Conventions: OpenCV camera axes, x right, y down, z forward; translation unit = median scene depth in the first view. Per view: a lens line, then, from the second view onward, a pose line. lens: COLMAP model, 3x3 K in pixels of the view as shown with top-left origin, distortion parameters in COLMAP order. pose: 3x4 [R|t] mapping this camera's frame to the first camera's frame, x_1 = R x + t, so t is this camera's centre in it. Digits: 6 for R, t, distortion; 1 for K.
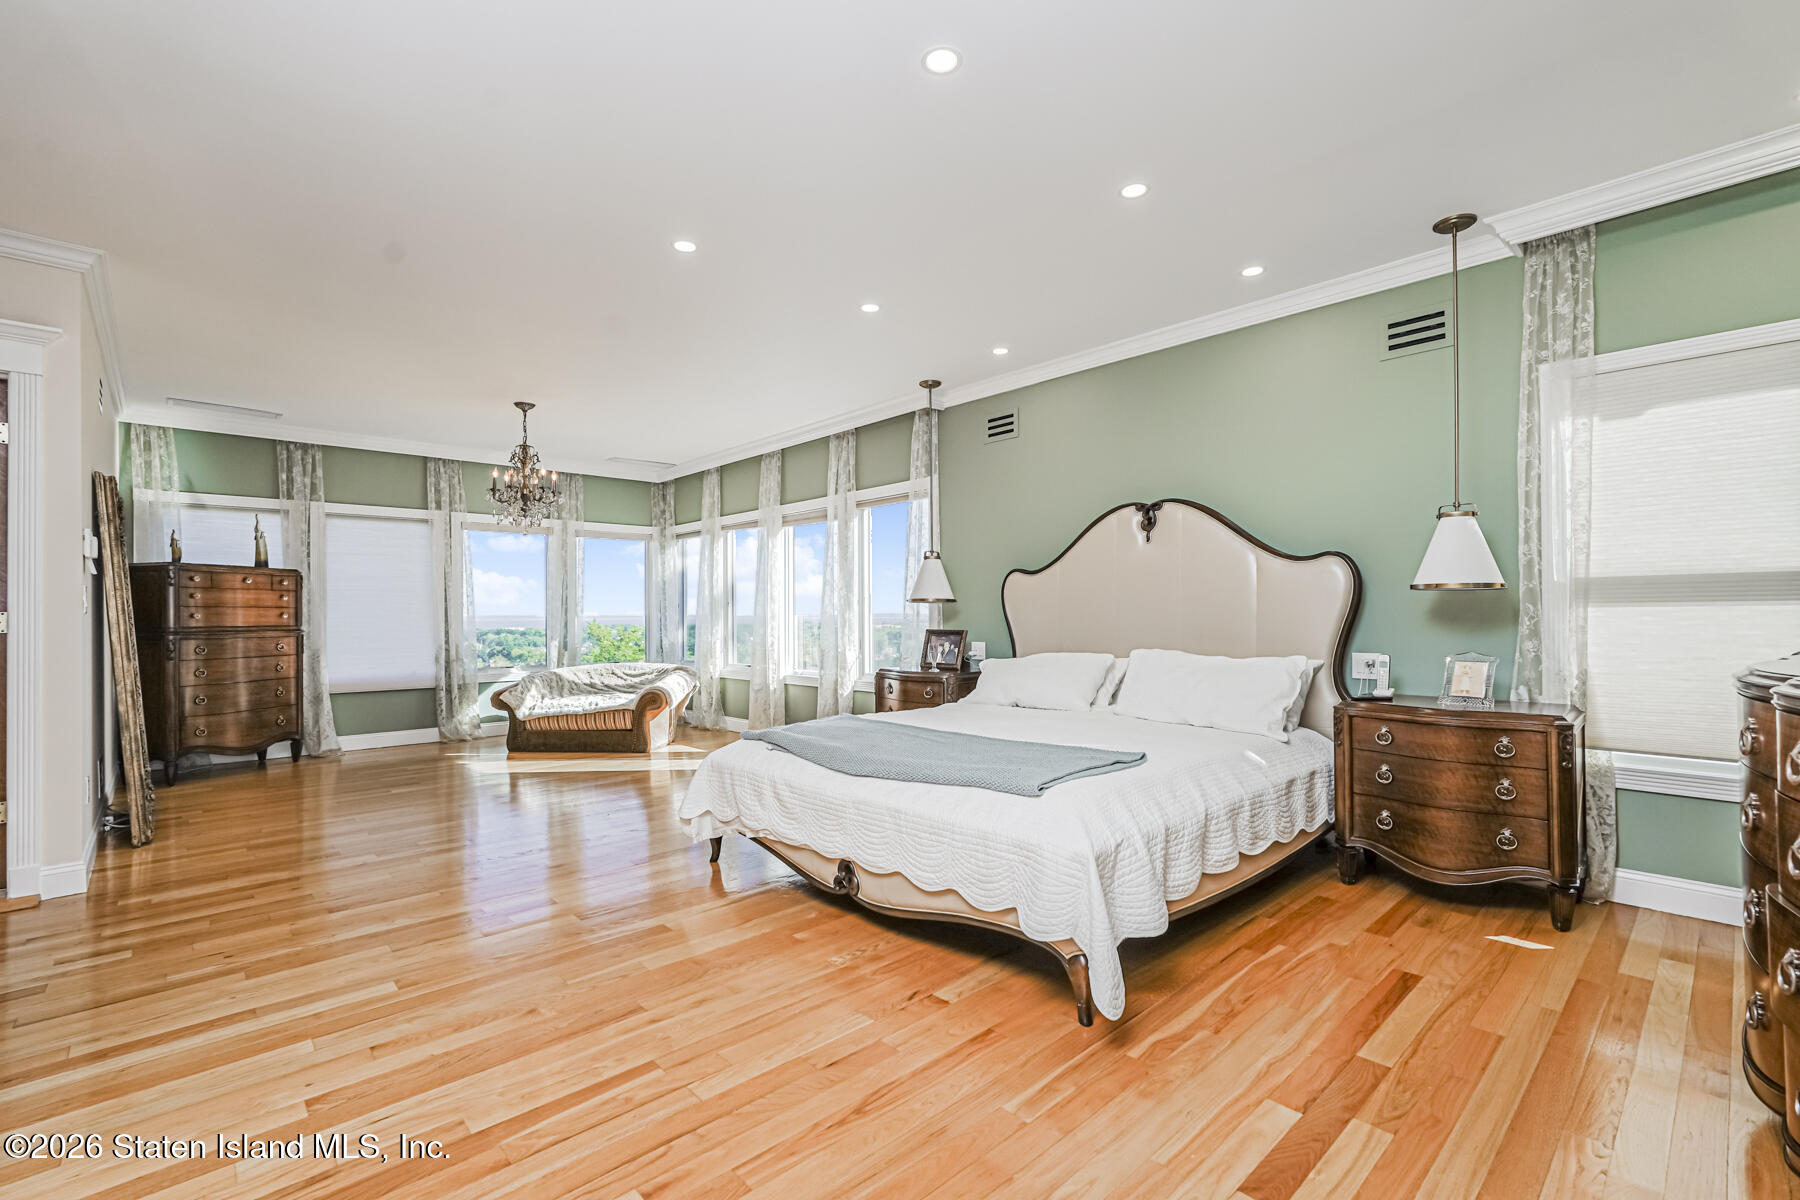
lens RADIAL K [[795.4, 0, 892.6], [0, 795.4, 609.2], [0, 0, 1]] dist [0.002872, 0.001228]
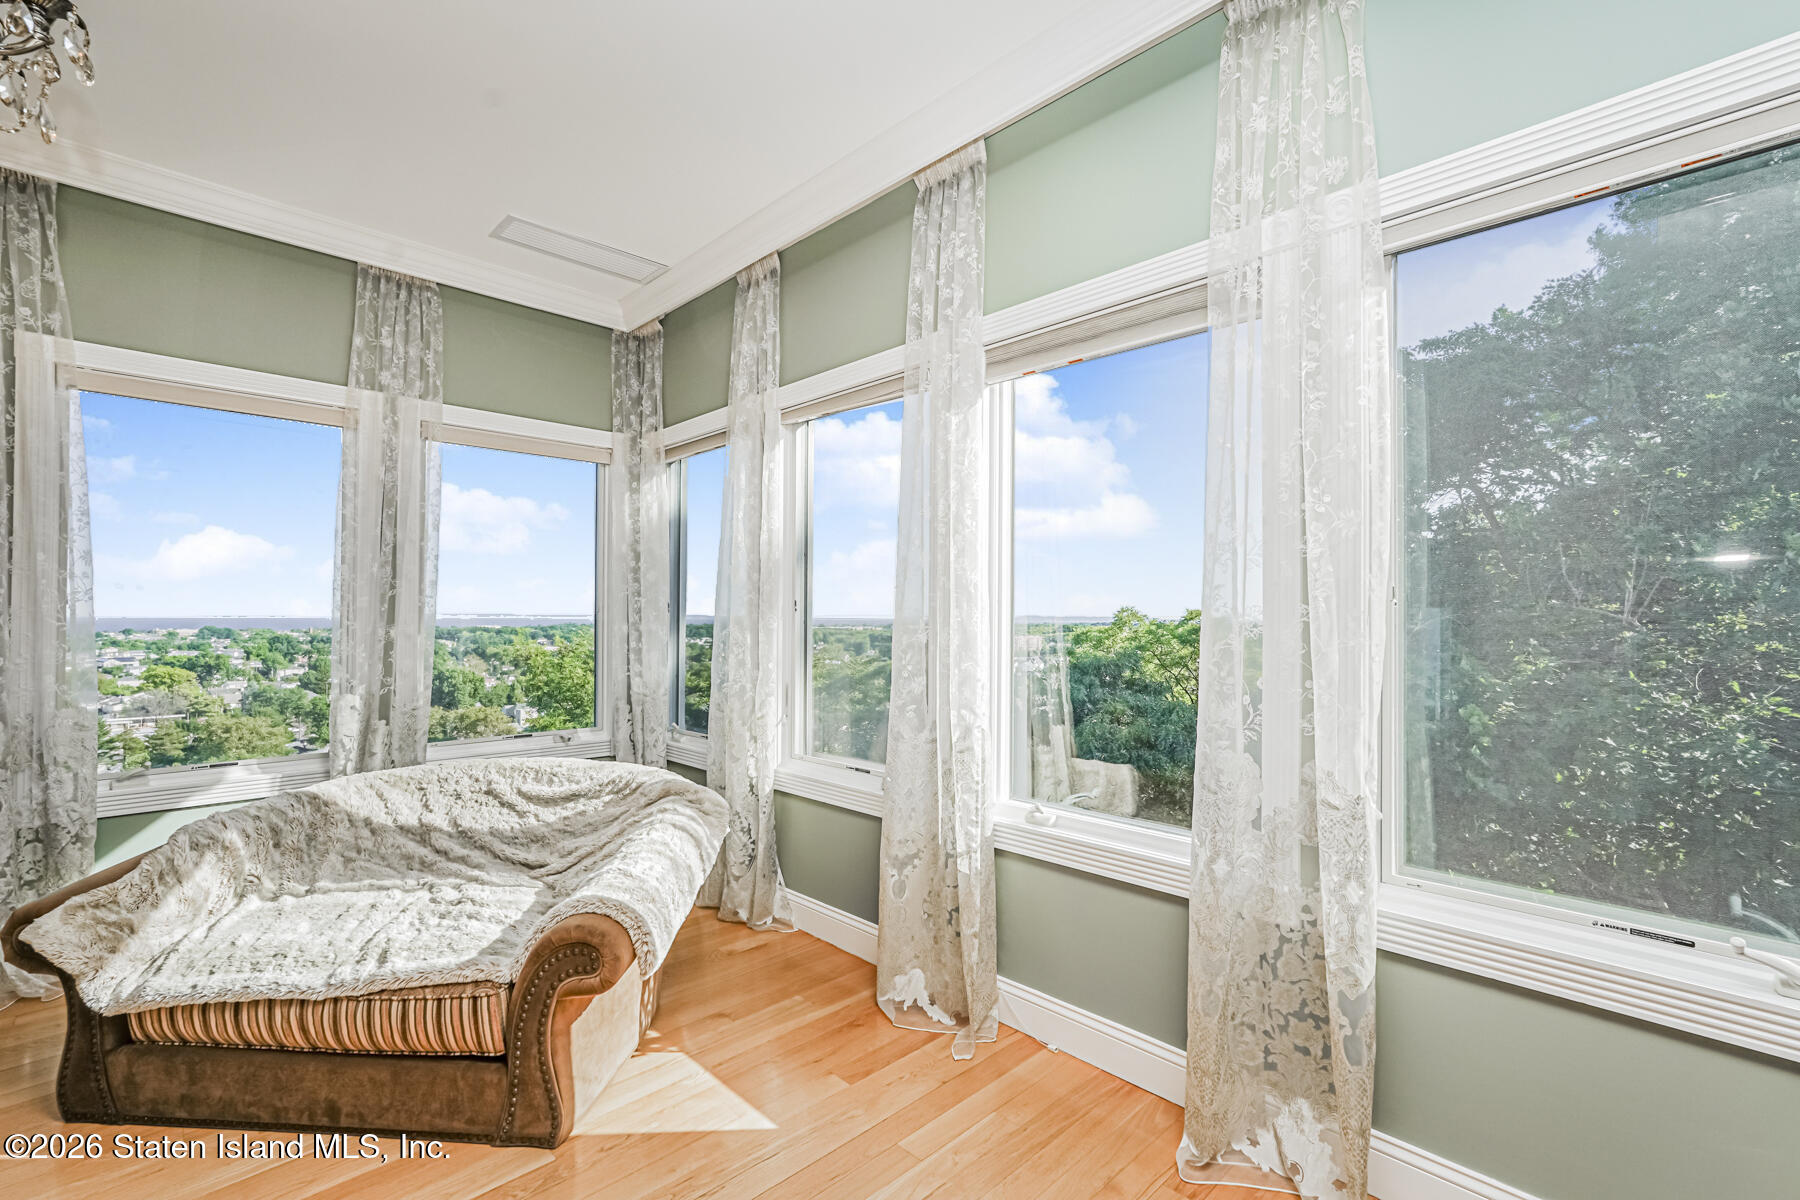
lens RADIAL K [[795.4, 0, 909.9], [0, 795.4, 599.9], [0, 0, 1]] dist [0.002872, 0.001228]
pose [[0.999118, 0.009503, 0.040901, -0.167224], [-0.008973, 0.999874, -0.013123, -0.004045], [-0.041020, 0.012744, 0.999077, 0.599975]]
